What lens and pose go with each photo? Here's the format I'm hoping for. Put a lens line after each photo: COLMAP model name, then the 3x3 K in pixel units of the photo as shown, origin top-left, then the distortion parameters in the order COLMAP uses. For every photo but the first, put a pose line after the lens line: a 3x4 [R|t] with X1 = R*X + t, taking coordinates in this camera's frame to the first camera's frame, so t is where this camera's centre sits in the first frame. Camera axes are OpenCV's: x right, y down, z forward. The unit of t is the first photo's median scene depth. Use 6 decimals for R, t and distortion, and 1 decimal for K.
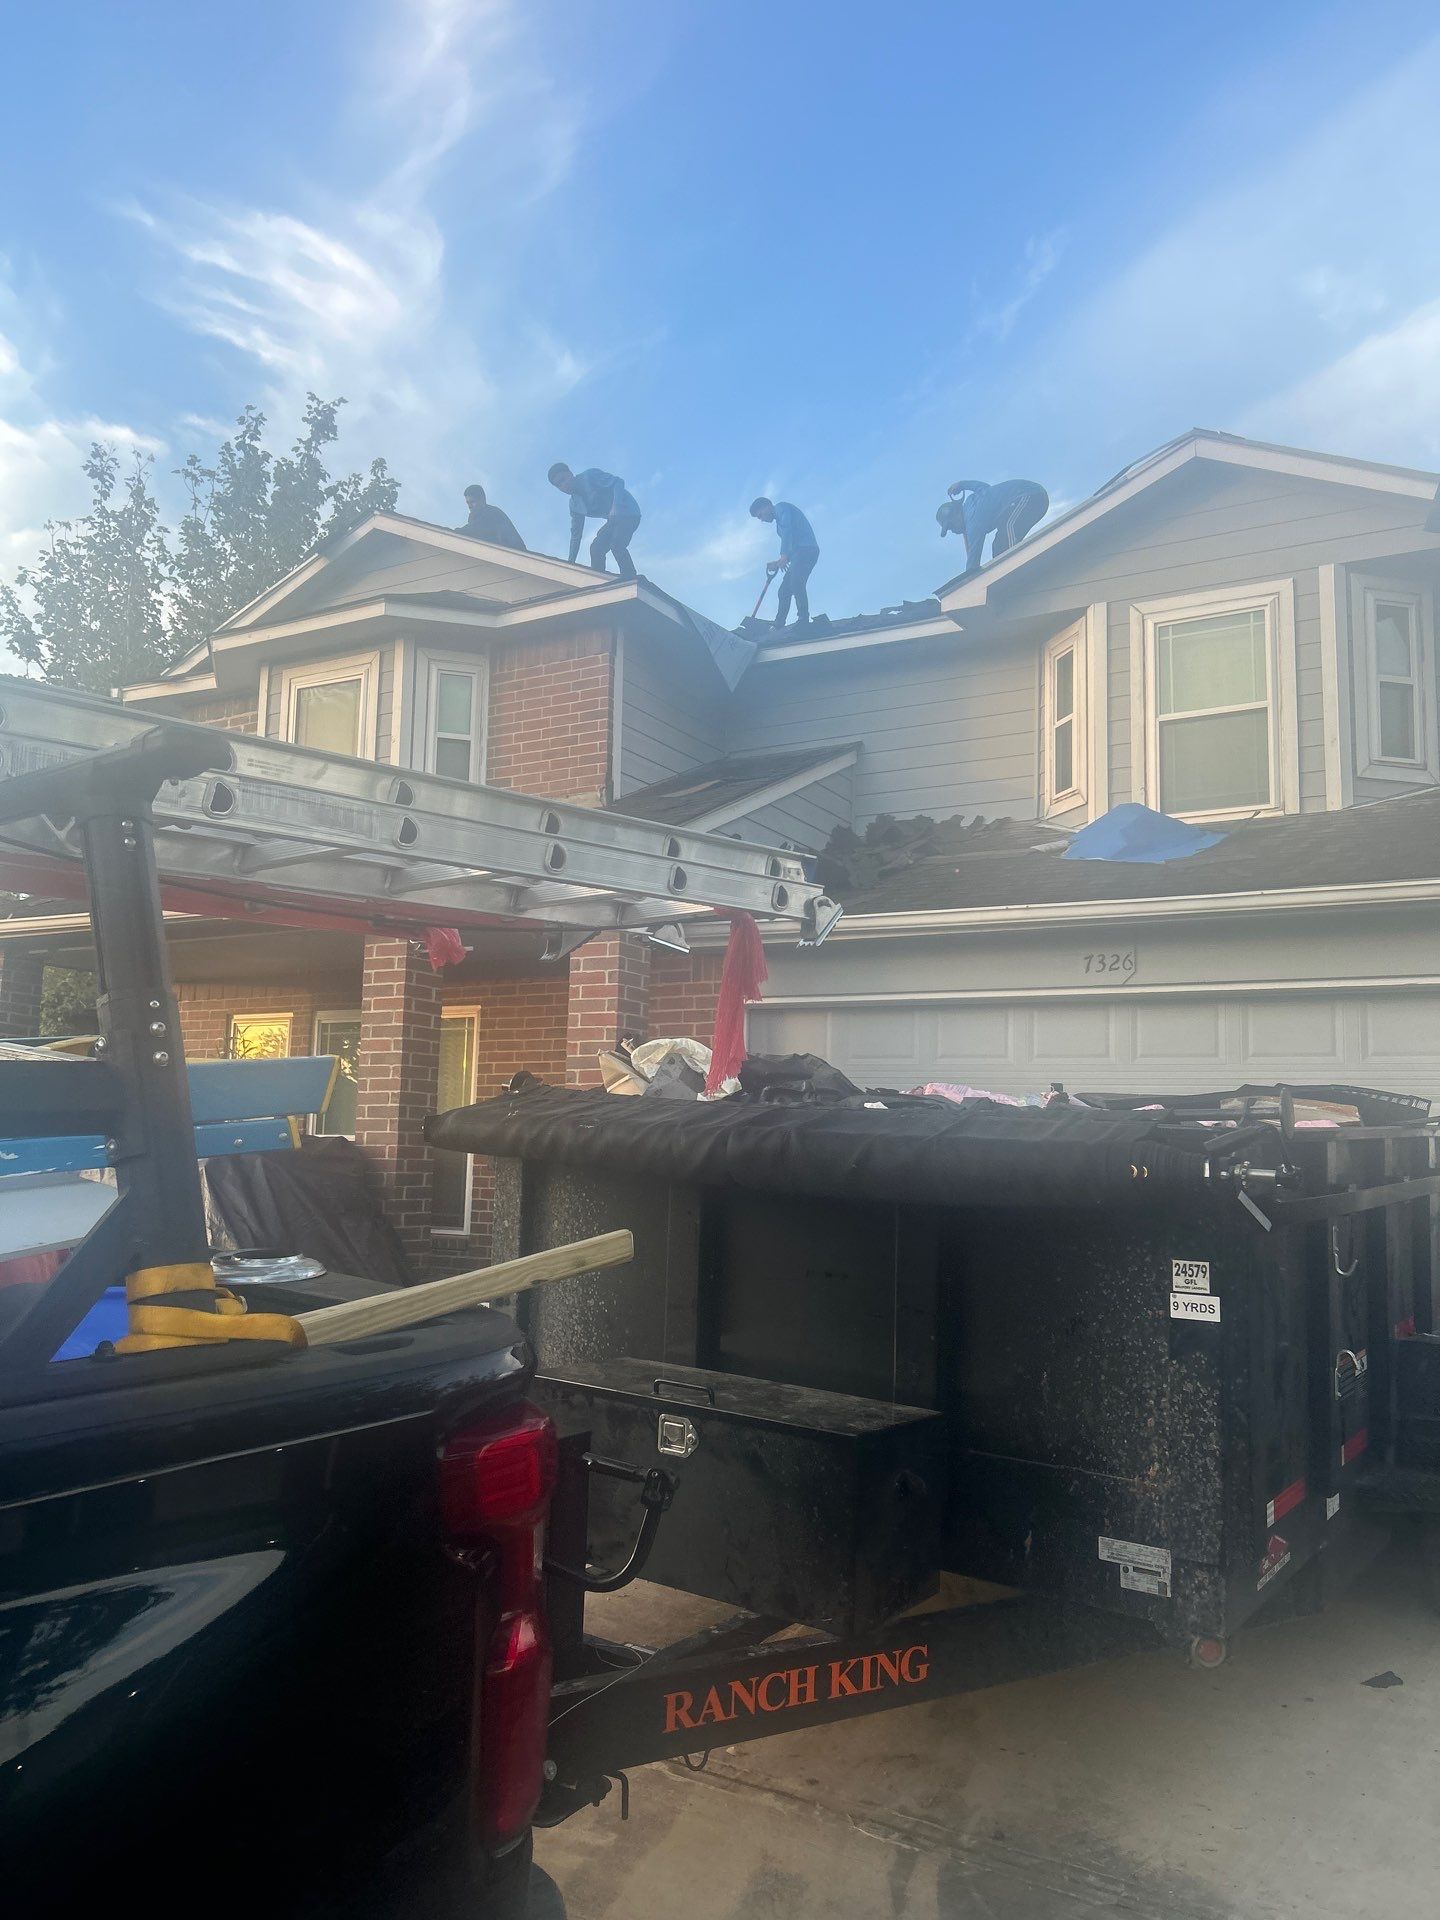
lens RADIAL K [[1478.6, 0, 720.0], [0, 1478.6, 960.0], [0, 0, 1]] dist [0.072319, -0.062789]
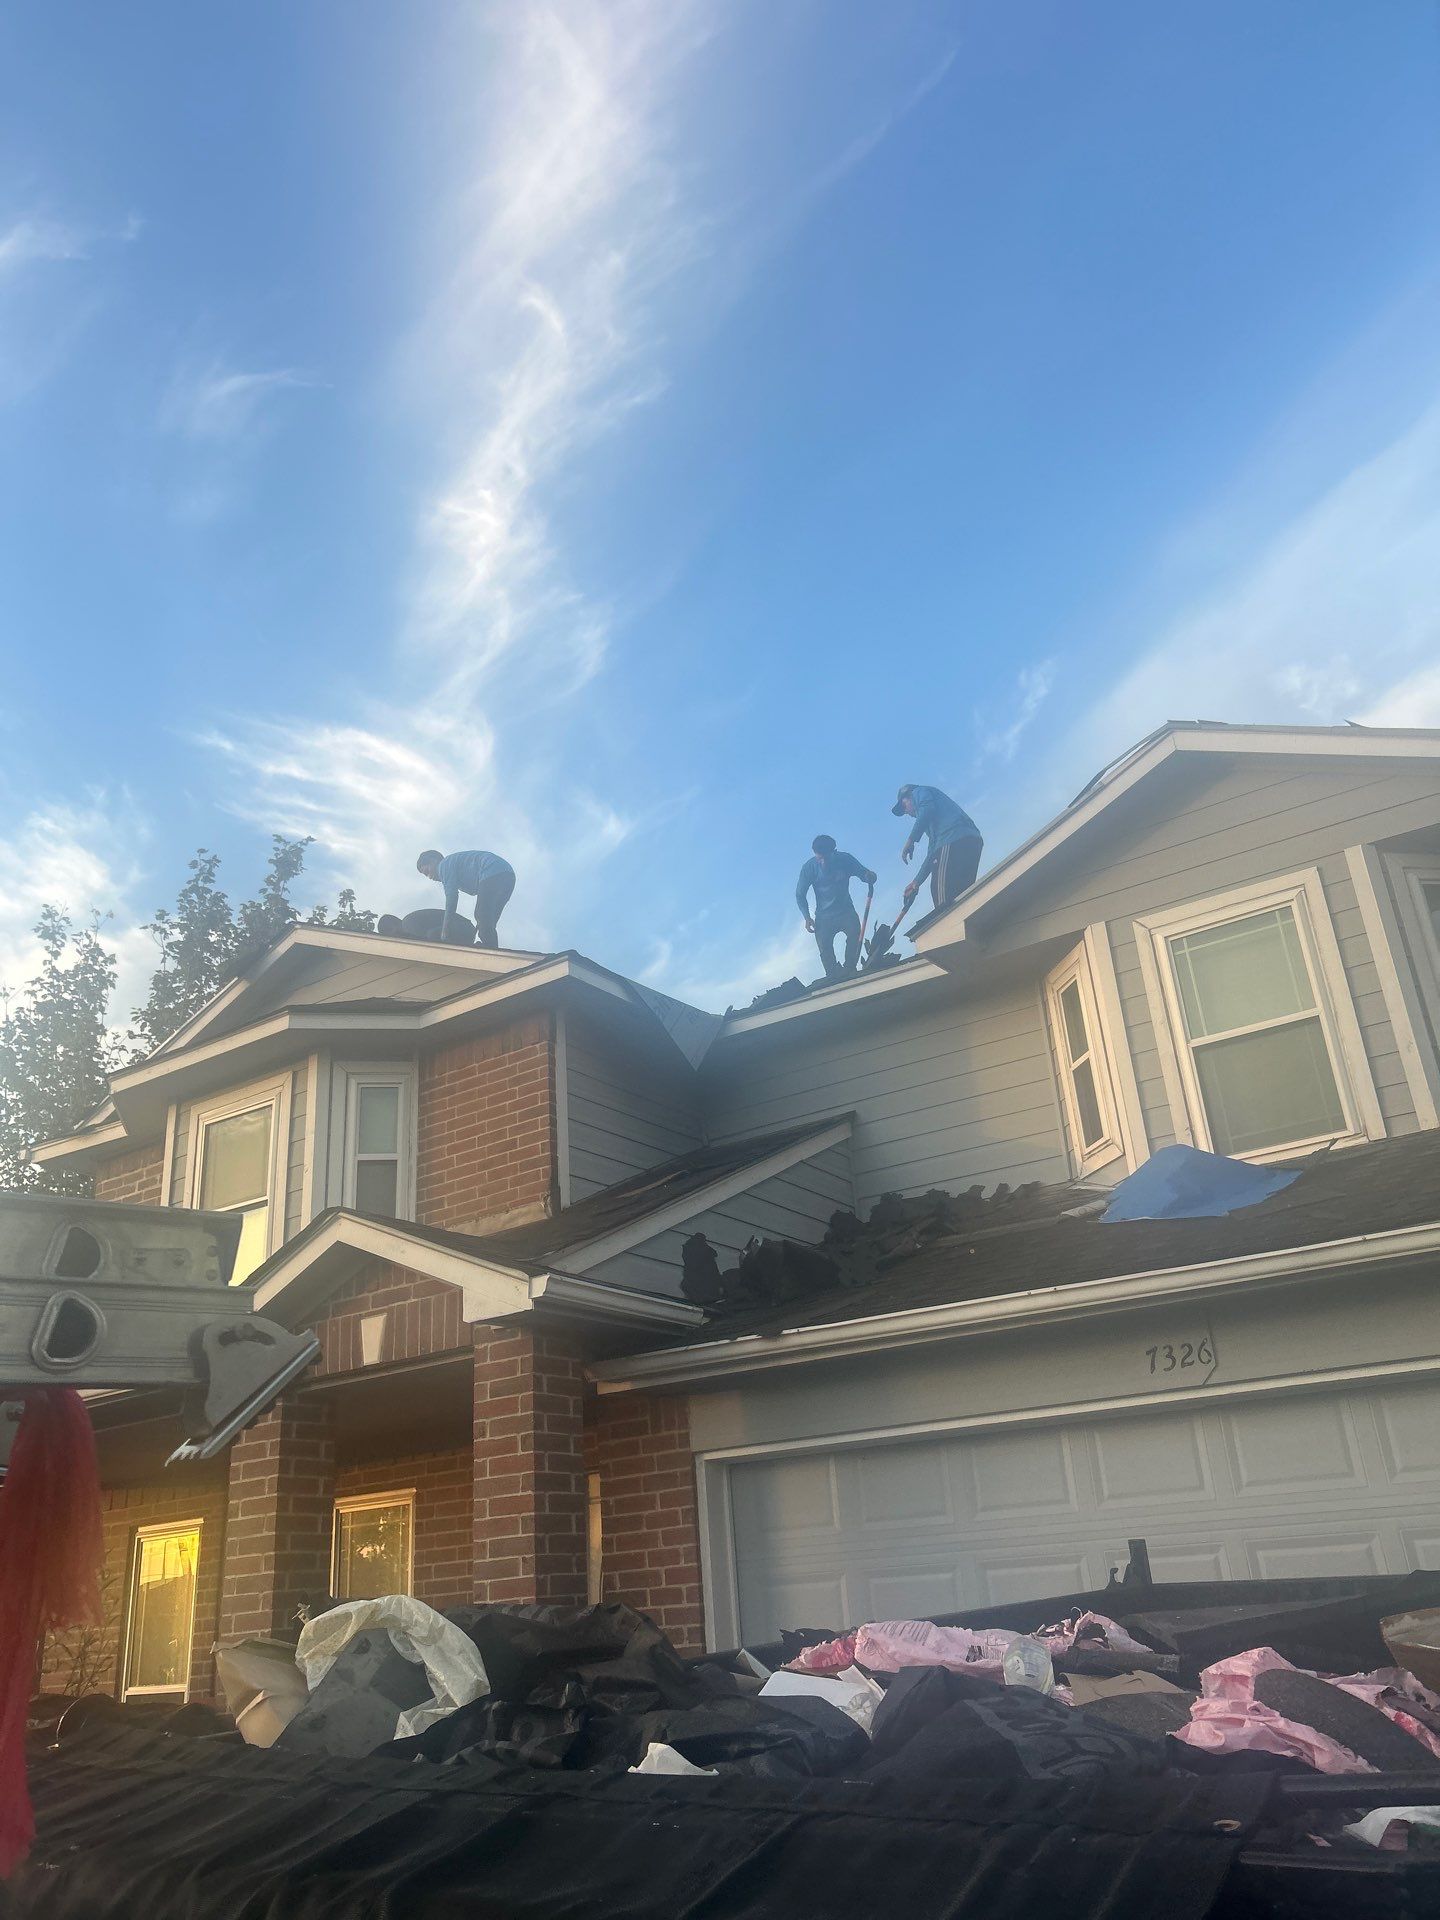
lens RADIAL K [[1446.1, 0, 732.0], [0, 1446.1, 961.8], [0, 0, 1]] dist [0.075570, -0.055267]
pose [[0.993214, -0.111435, -0.033275, 0.065749], [0.097903, 0.955597, -0.277937, -0.004253], [0.062770, 0.272794, 0.960023, 0.173040]]
